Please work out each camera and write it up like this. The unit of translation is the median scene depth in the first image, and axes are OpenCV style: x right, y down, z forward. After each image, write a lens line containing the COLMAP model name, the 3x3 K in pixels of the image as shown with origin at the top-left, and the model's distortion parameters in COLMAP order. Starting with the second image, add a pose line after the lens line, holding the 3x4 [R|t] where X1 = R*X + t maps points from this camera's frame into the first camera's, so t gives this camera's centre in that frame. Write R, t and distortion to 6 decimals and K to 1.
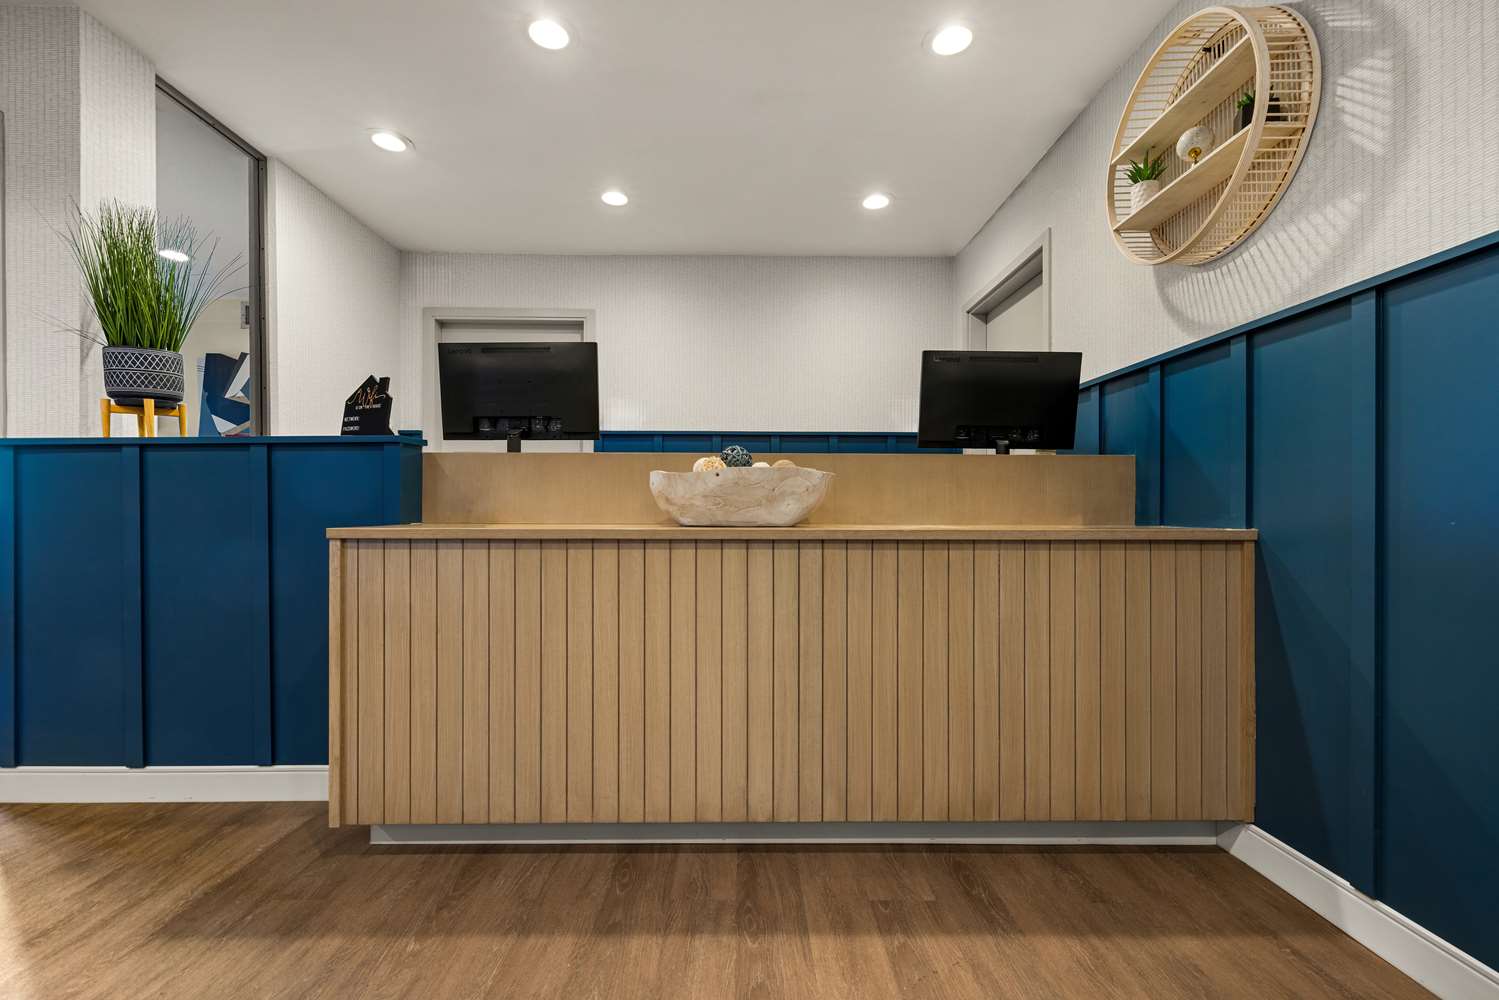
lens RADIAL K [[633.9, 0, 747.3], [0, 633.9, 518.4], [0, 0, 1]] dist [0.000790, 0.000176]
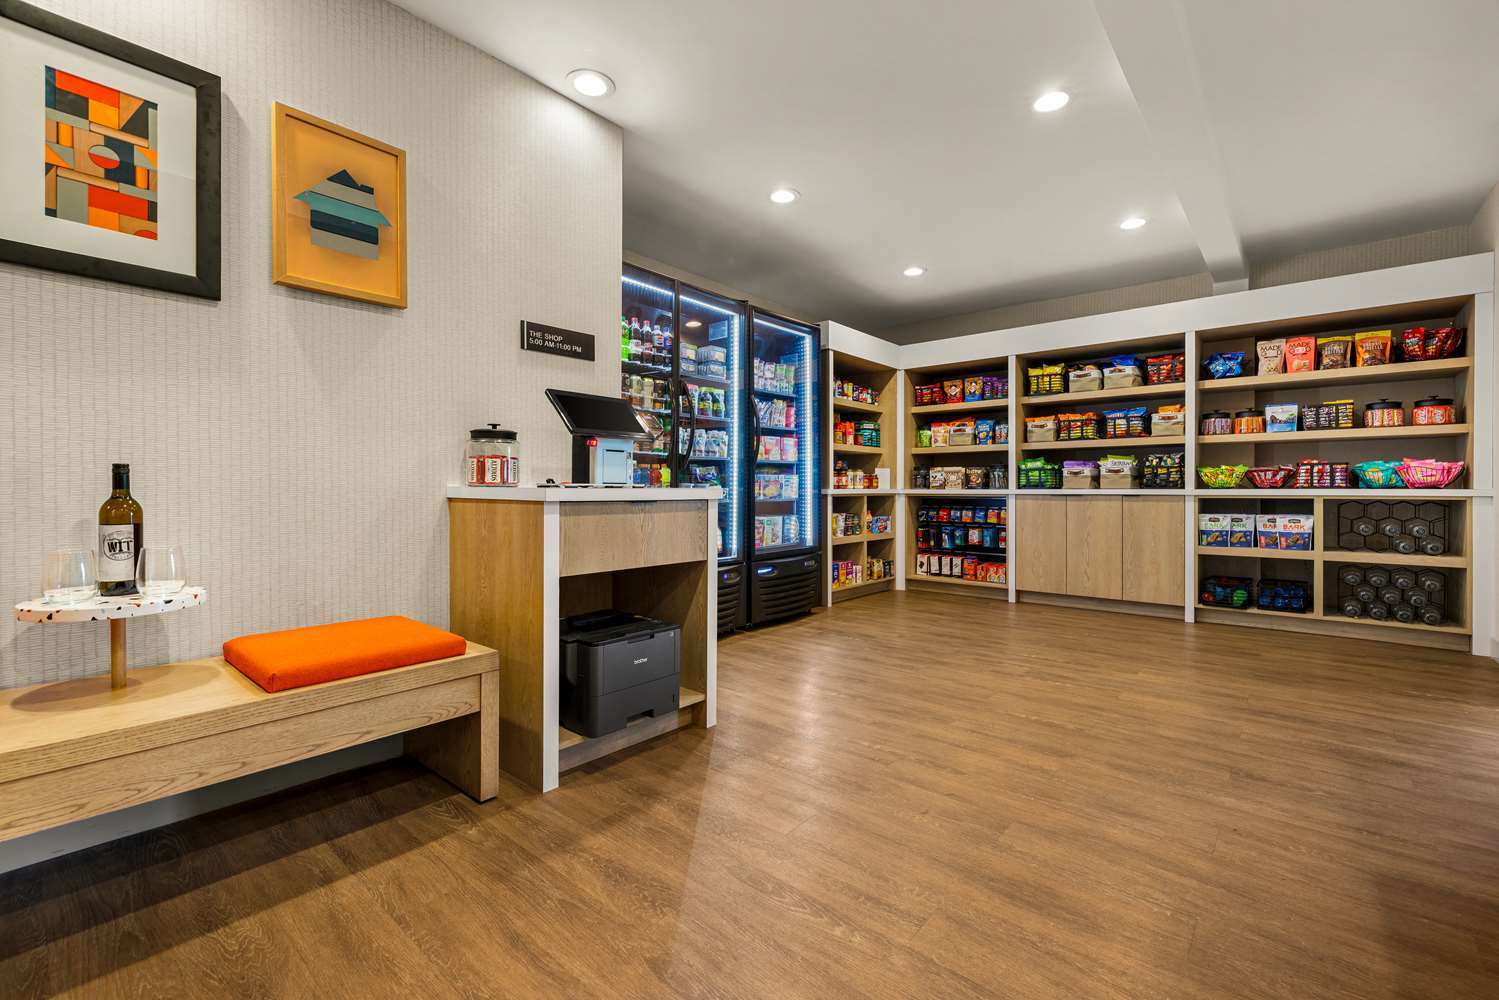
lens RADIAL K [[634.3, 0, 749.5], [0, 634.3, 500.0], [0, 0, 1]] dist [0.000782, 0.000128]
pose [[-0.662574, 0.008129, -0.748952, 0.482341], [-0.008083, 0.999805, 0.018002, 0.005386], [0.748953, 0.017982, -0.662380, 0.745689]]
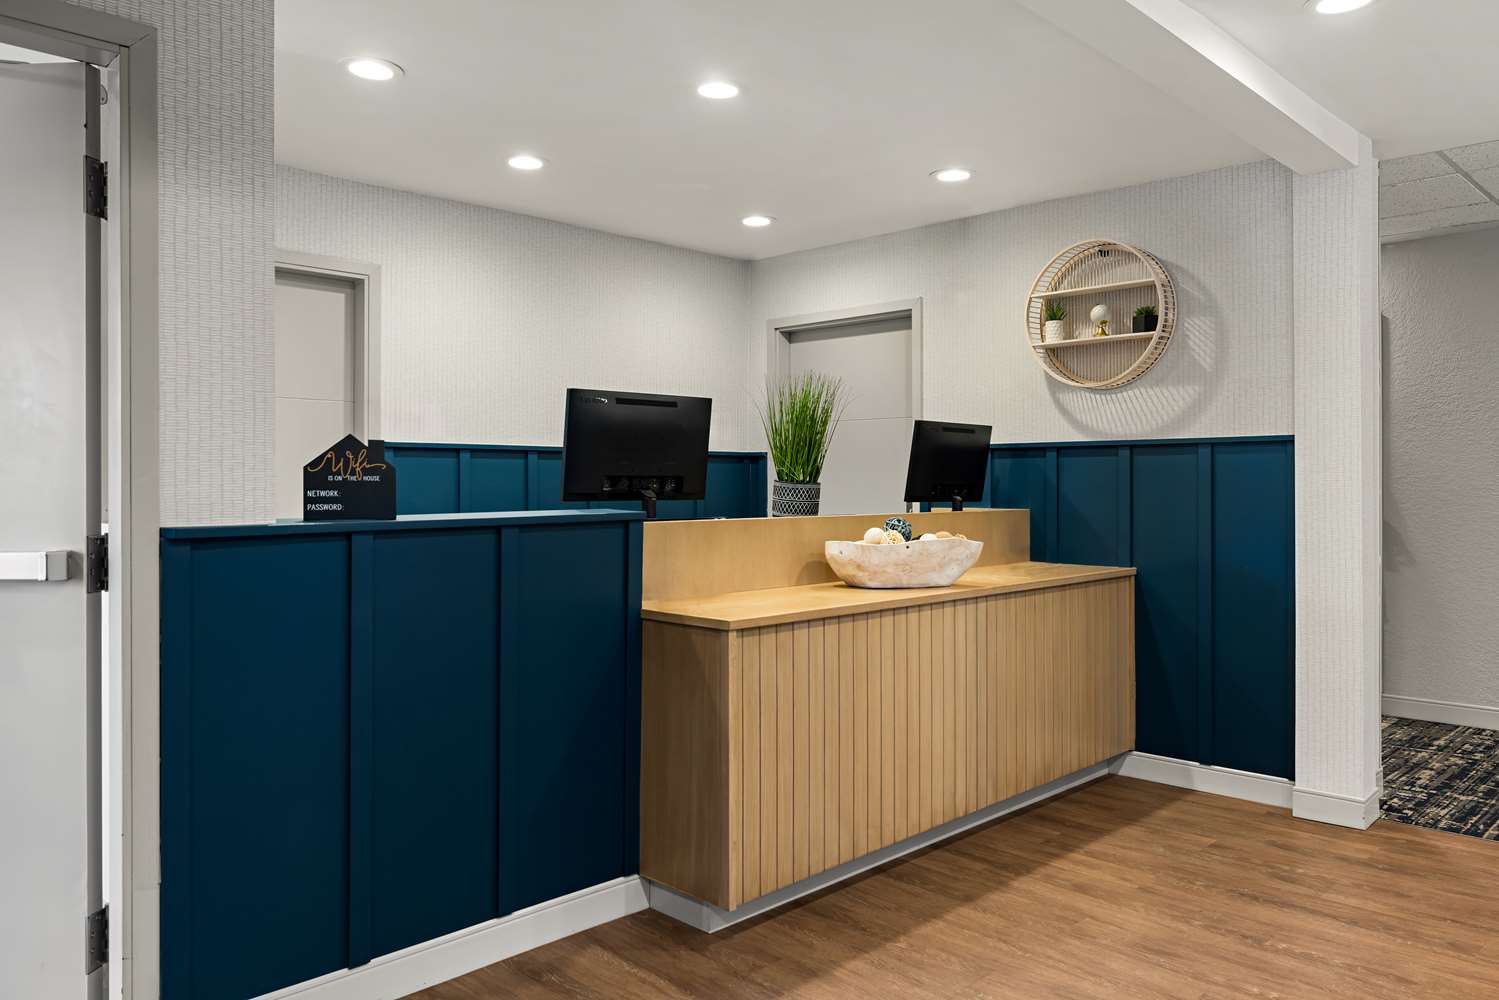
lens RADIAL K [[1077.2, 0, 749.5], [0, 1077.2, 500.0], [0, 0, 1]] dist [-0.008670, -0.004724]
pose [[0.711095, -0.013302, 0.702970, -1.806033], [0.006946, 0.999905, 0.011894, -0.195109], [-0.703061, -0.003575, 0.711120, -0.252413]]
